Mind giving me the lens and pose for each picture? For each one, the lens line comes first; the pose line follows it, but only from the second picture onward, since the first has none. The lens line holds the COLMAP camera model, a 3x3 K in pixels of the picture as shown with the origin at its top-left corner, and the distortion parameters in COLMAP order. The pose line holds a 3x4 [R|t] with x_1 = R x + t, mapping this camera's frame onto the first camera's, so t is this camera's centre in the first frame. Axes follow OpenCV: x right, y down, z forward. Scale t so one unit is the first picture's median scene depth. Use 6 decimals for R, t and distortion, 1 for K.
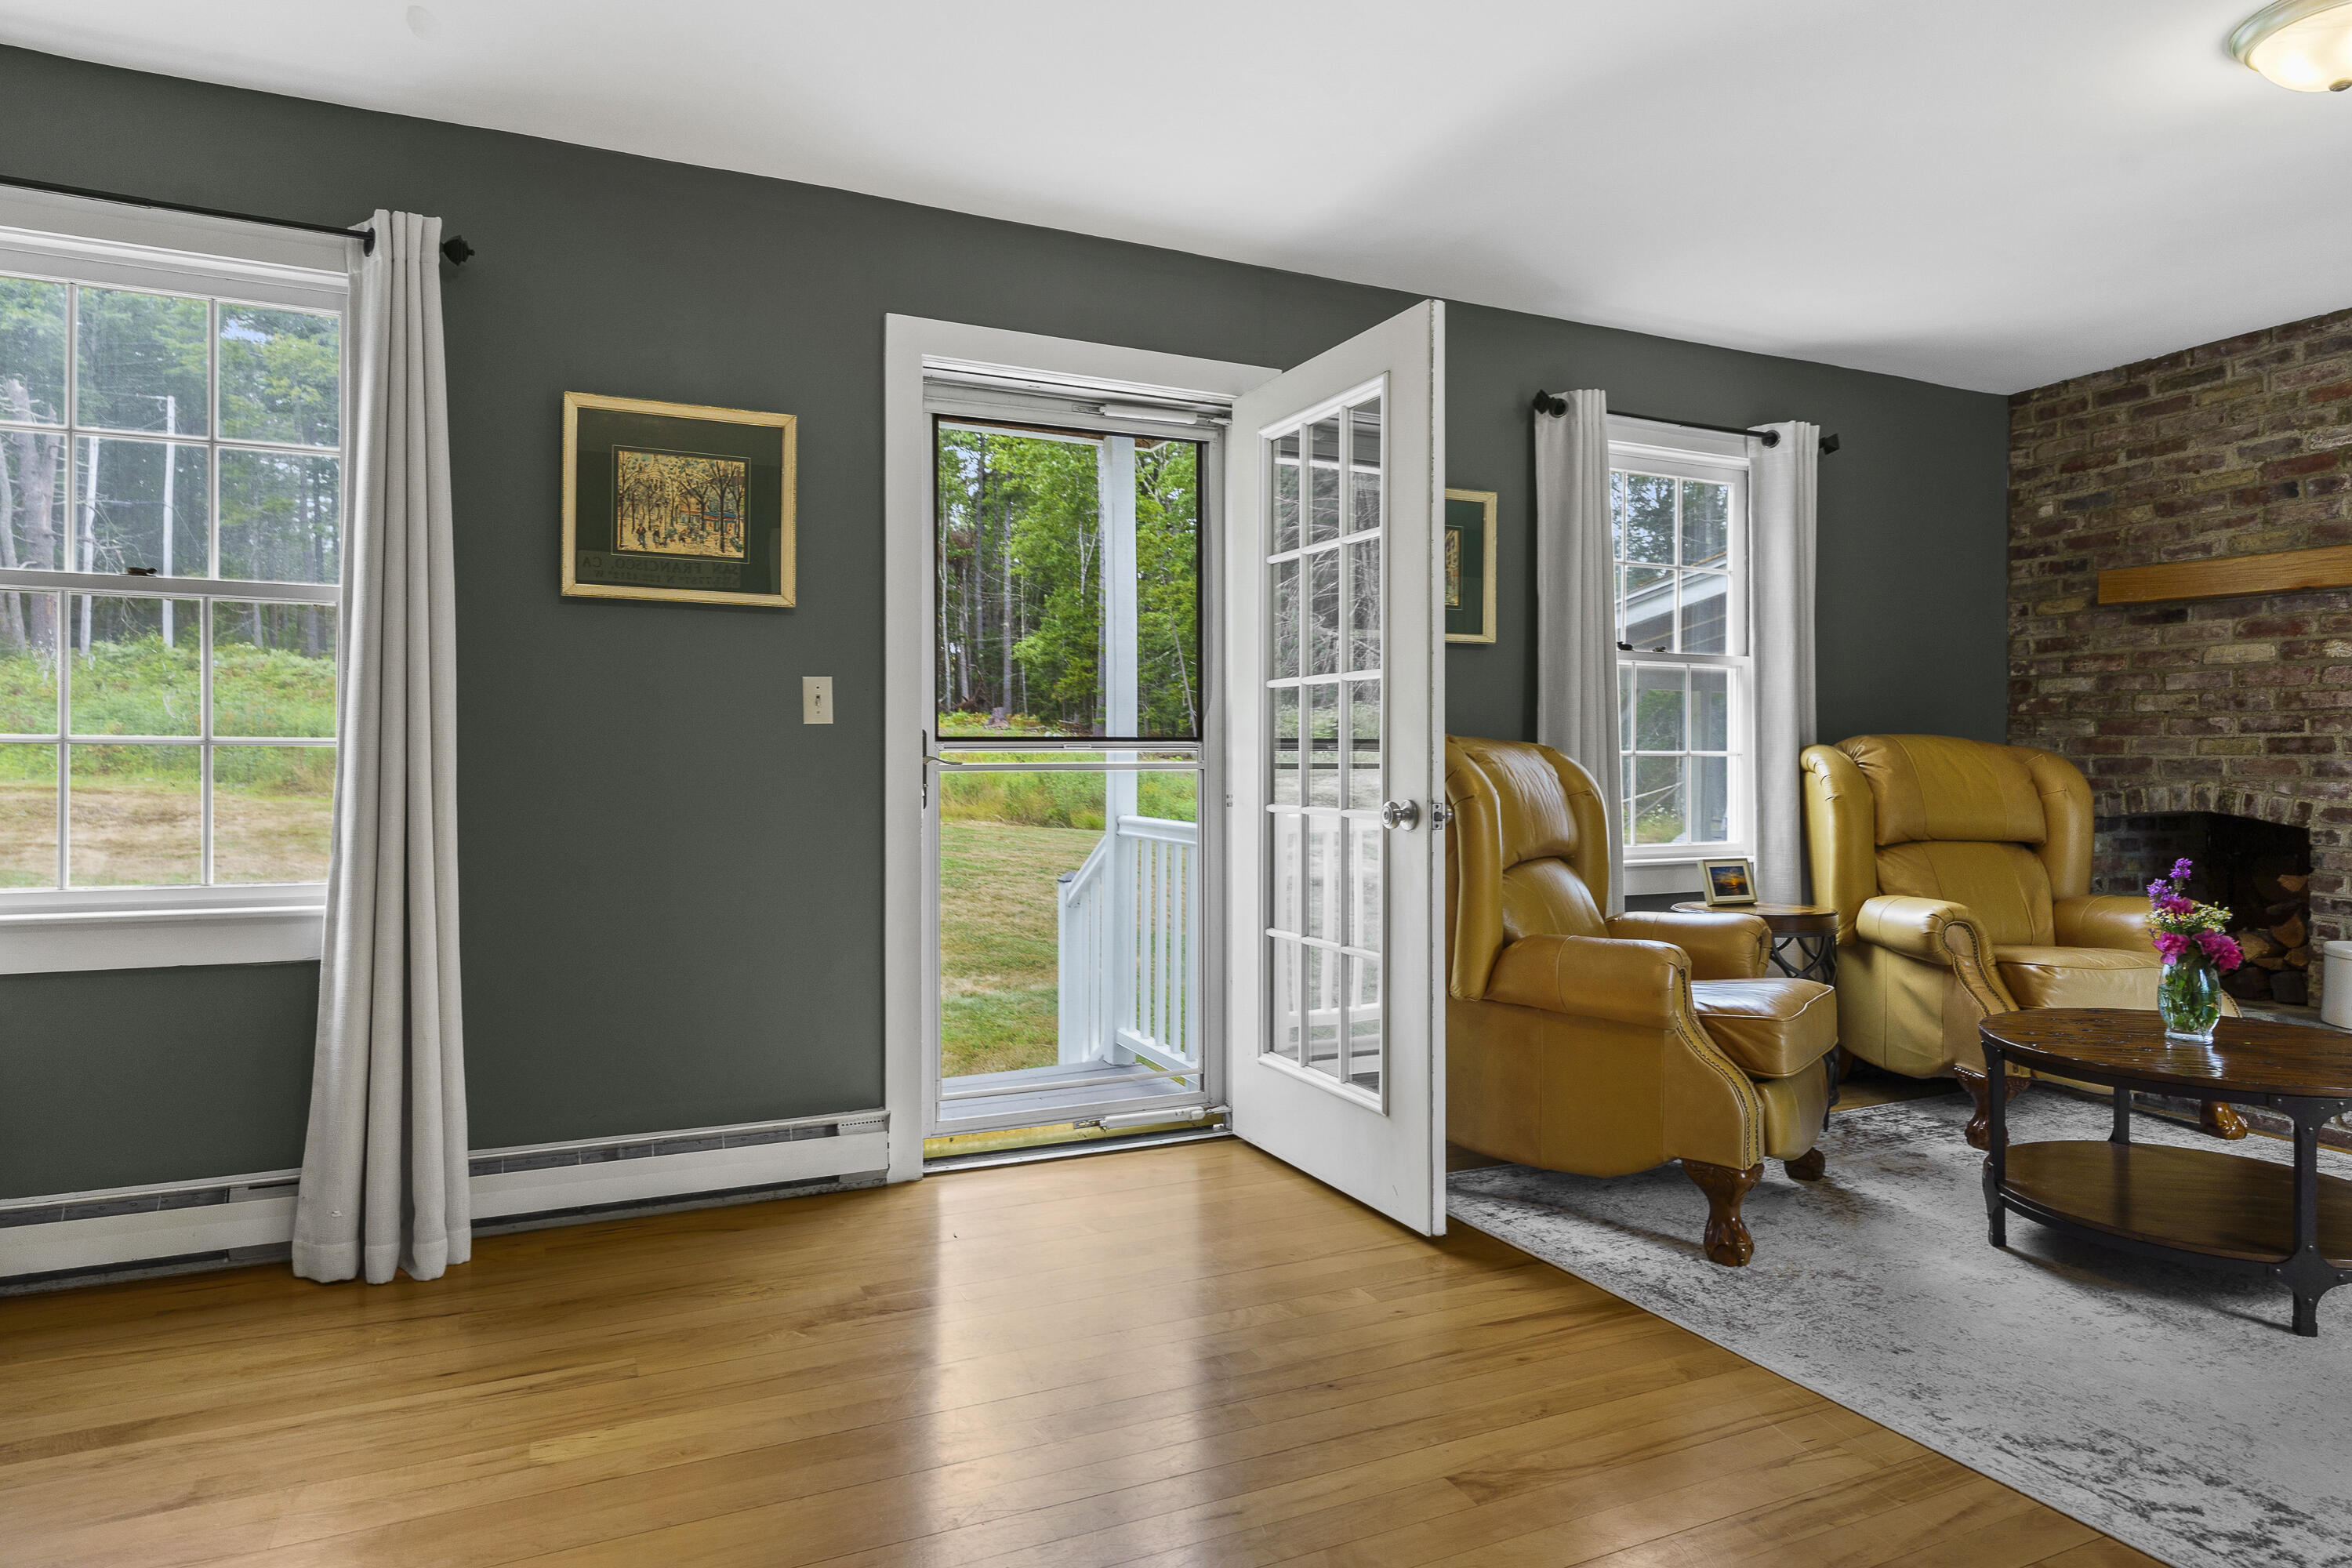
lens RADIAL K [[1355.5, 0, 1187.4], [0, 1355.5, 761.1], [0, 0, 1]] dist [-0.000950, 0.002205]
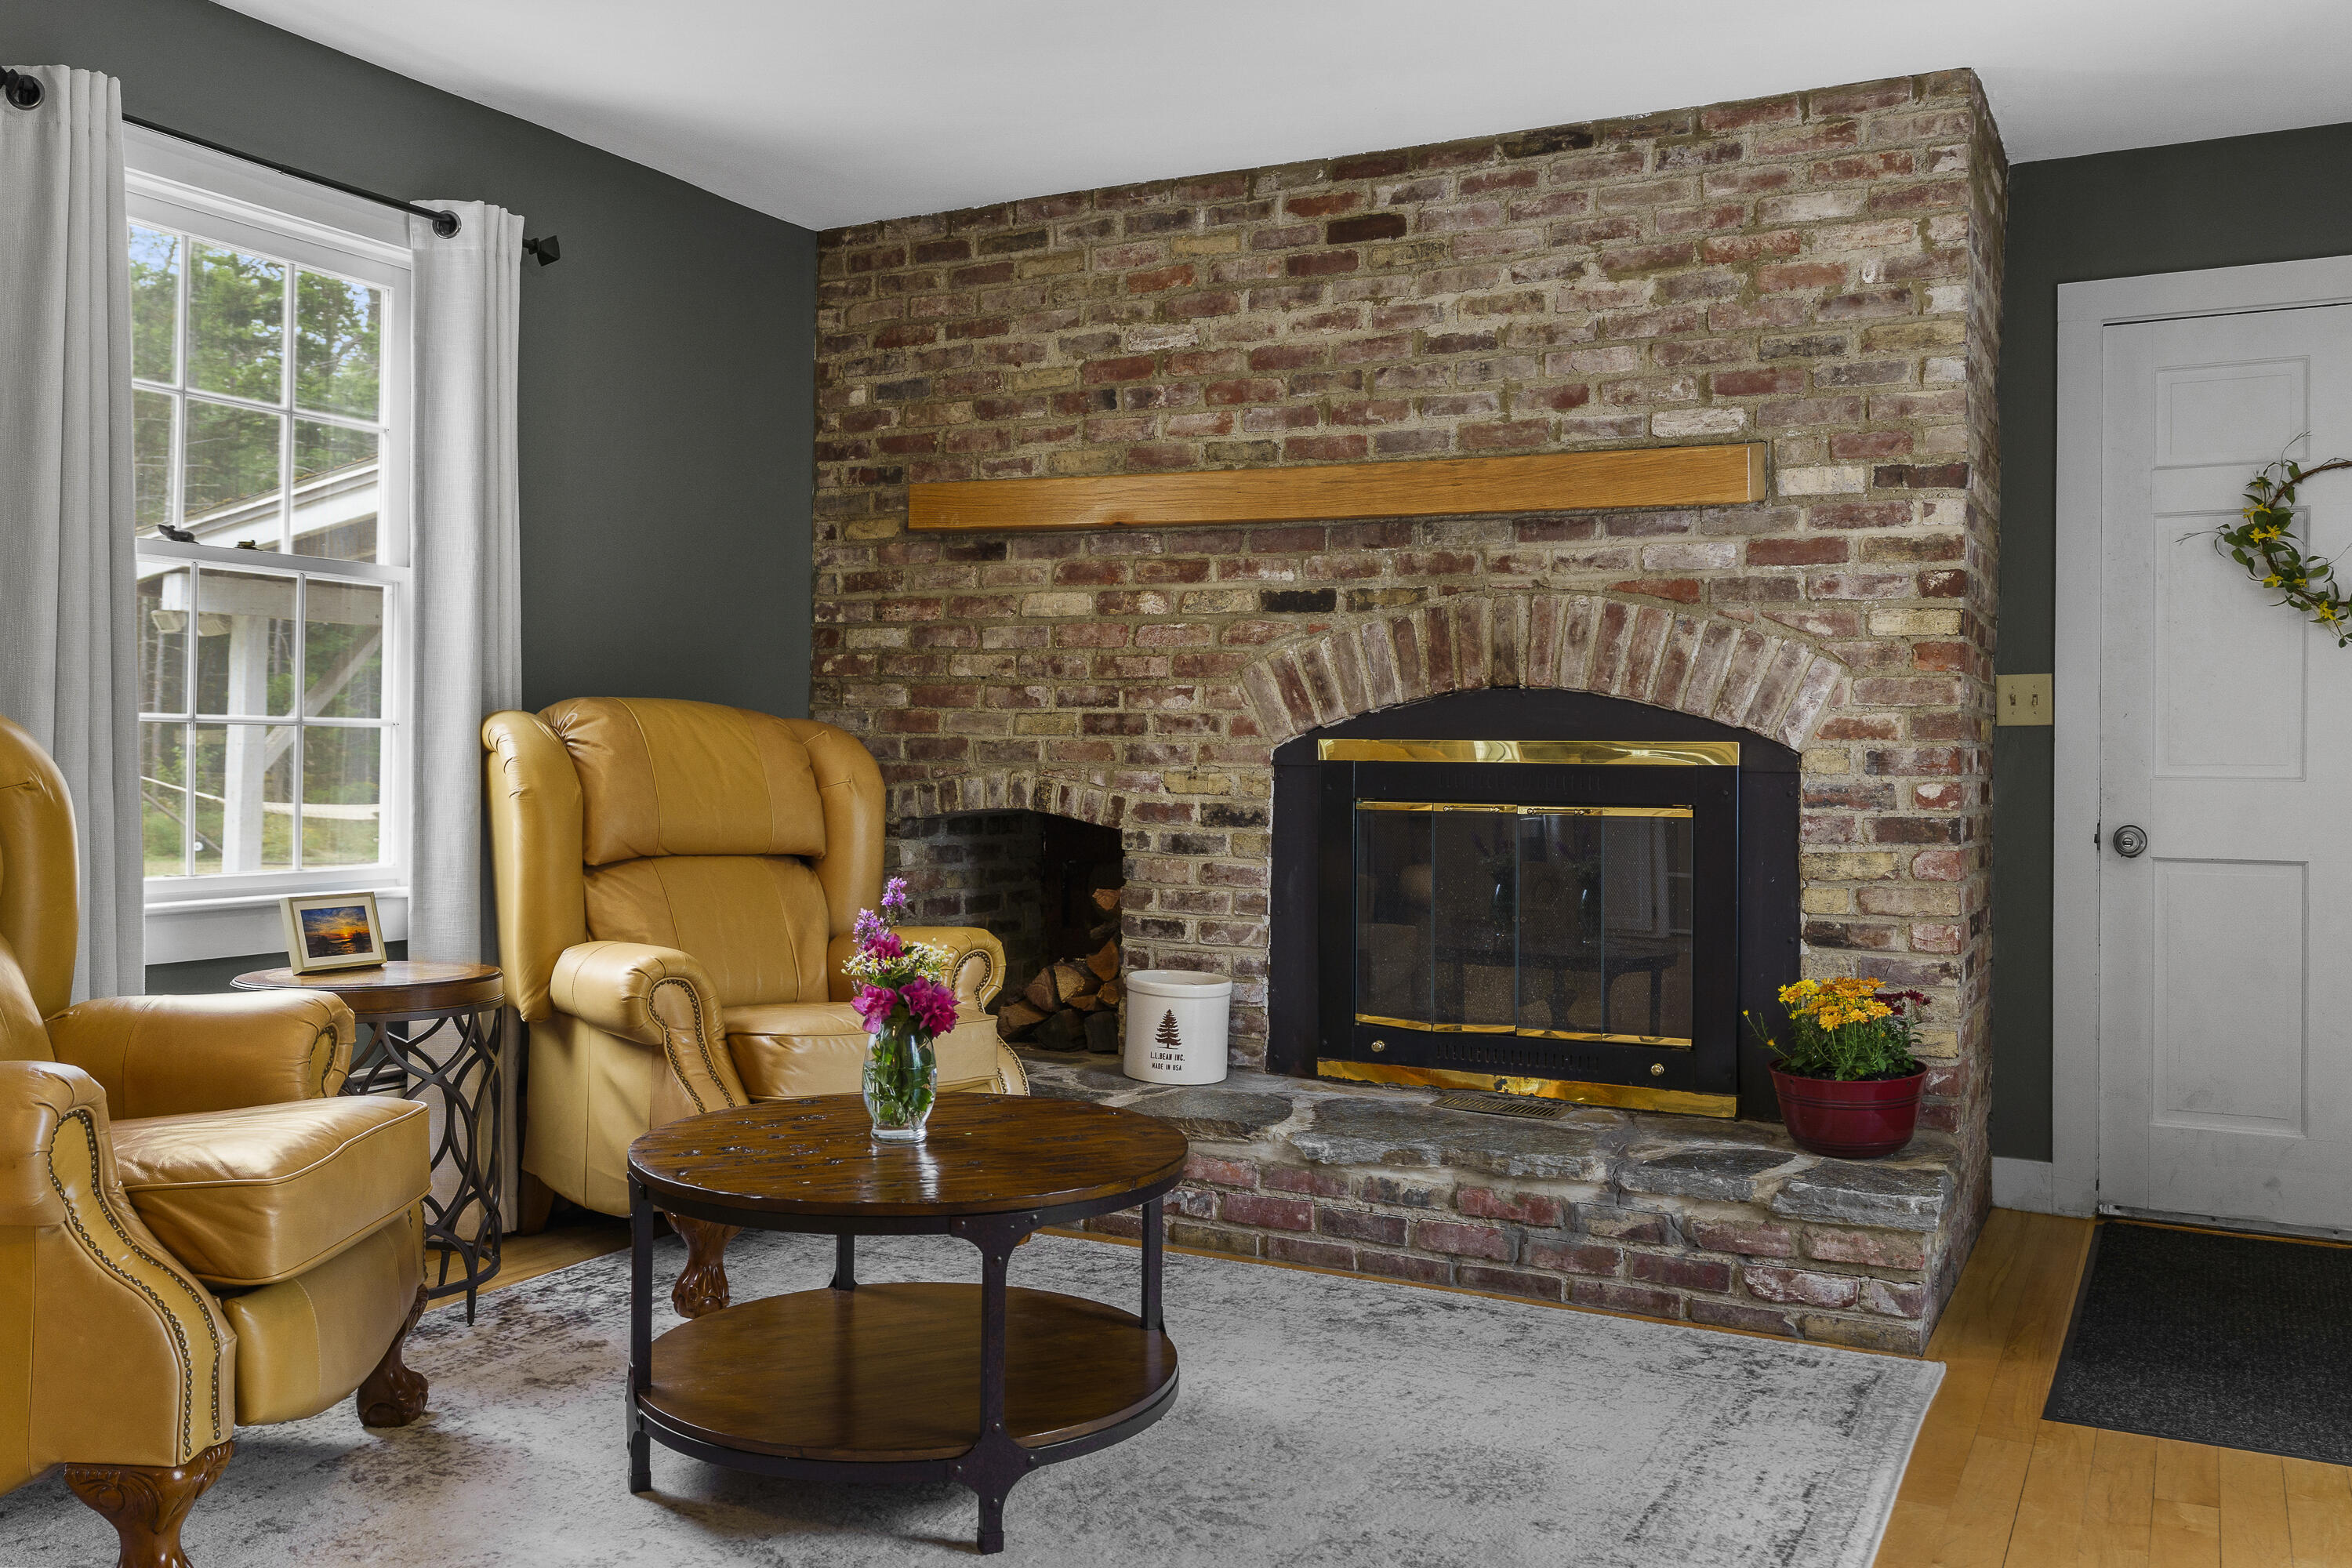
lens RADIAL K [[1947.7, 0, 1155.0], [0, 1947.7, 739.0], [0, 0, 1]] dist [0.009726, -0.004846]
pose [[0.800943, 0.012270, 0.598614, 0.167902], [-0.011456, 0.999921, -0.005167, 0.002725], [-0.598631, -0.002719, 0.801021, 0.082001]]
